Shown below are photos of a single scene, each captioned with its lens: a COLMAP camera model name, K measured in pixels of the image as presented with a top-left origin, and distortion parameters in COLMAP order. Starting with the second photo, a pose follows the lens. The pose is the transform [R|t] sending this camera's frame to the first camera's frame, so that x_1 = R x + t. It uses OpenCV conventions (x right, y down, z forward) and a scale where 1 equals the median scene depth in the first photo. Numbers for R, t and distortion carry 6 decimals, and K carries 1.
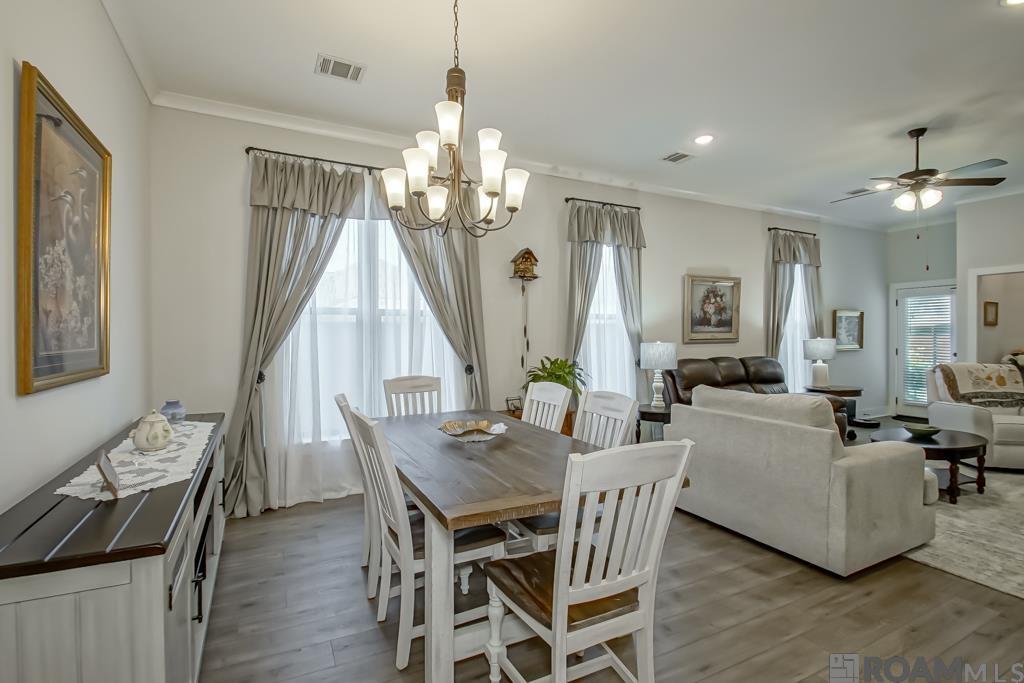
lens RADIAL K [[468.8, 0, 501.3], [0, 468.8, 338.8], [0, 0, 1]] dist [-0.001589, -0.000794]
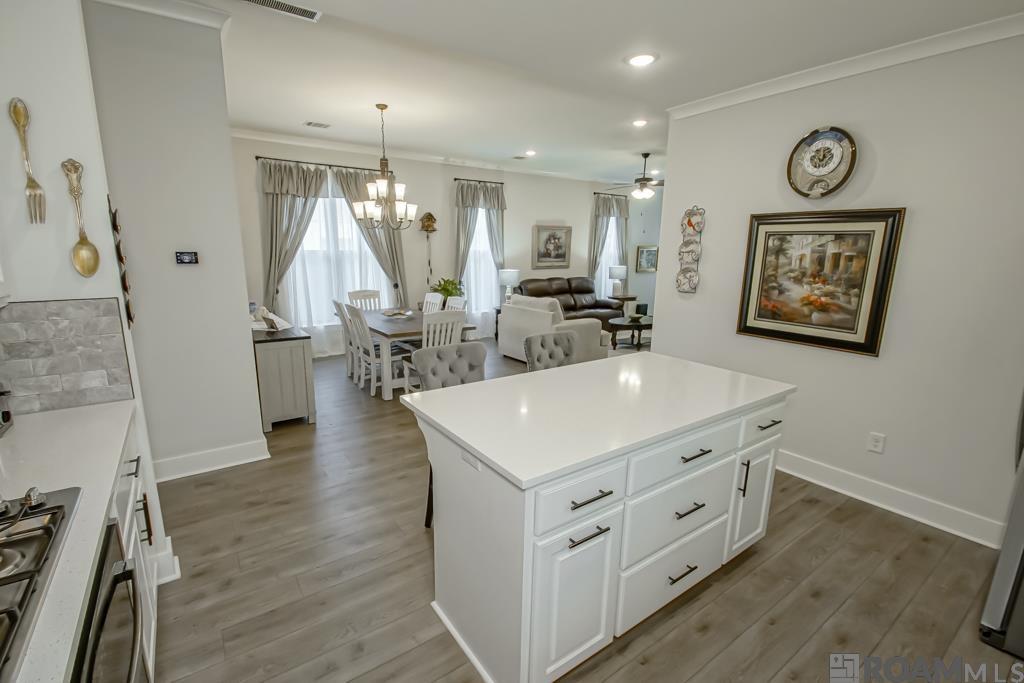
lens RADIAL K [[447.9, 0, 519.2], [0, 447.9, 338.4], [0, 0, 1]] dist [-0.023863, -0.000397]
pose [[0.981504, -0.024262, 0.189897, 0.049721], [-0.011916, 0.982271, 0.187086, -0.047729], [-0.191069, -0.185888, 0.963814, -0.584033]]
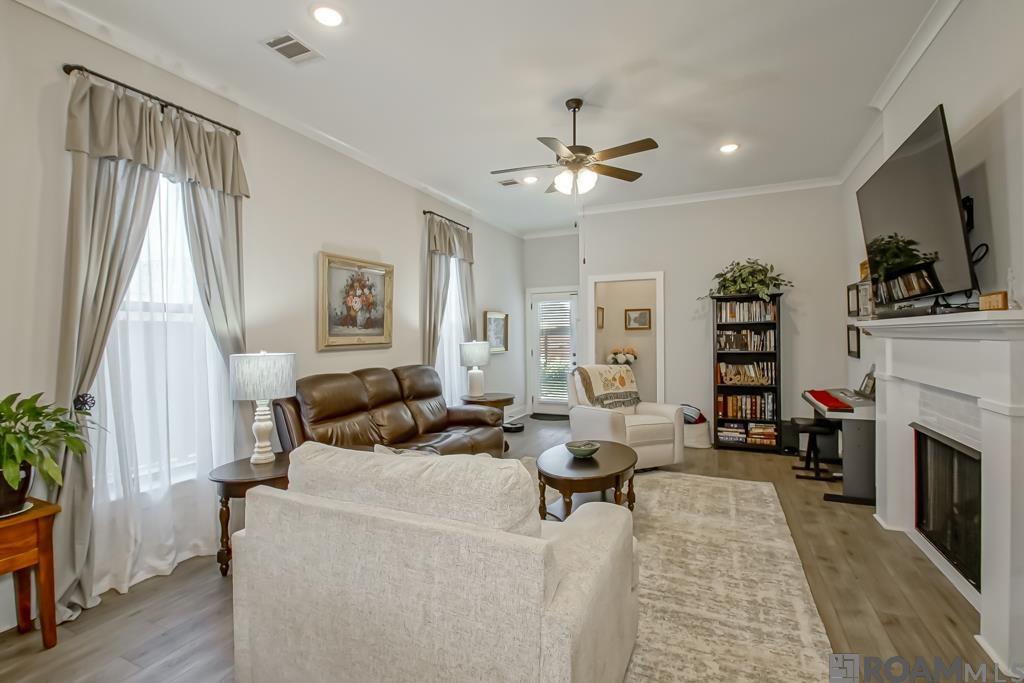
lens RADIAL K [[474.1, 0, 481.7], [0, 474.1, 338.8], [0, 0, 1]] dist [-0.001247, -0.000277]
pose [[0.802271, -0.007595, 0.596912, 0.184290], [0.010402, 0.999945, -0.001257, -0.005749], [-0.596870, 0.007217, 0.802306, 0.327958]]
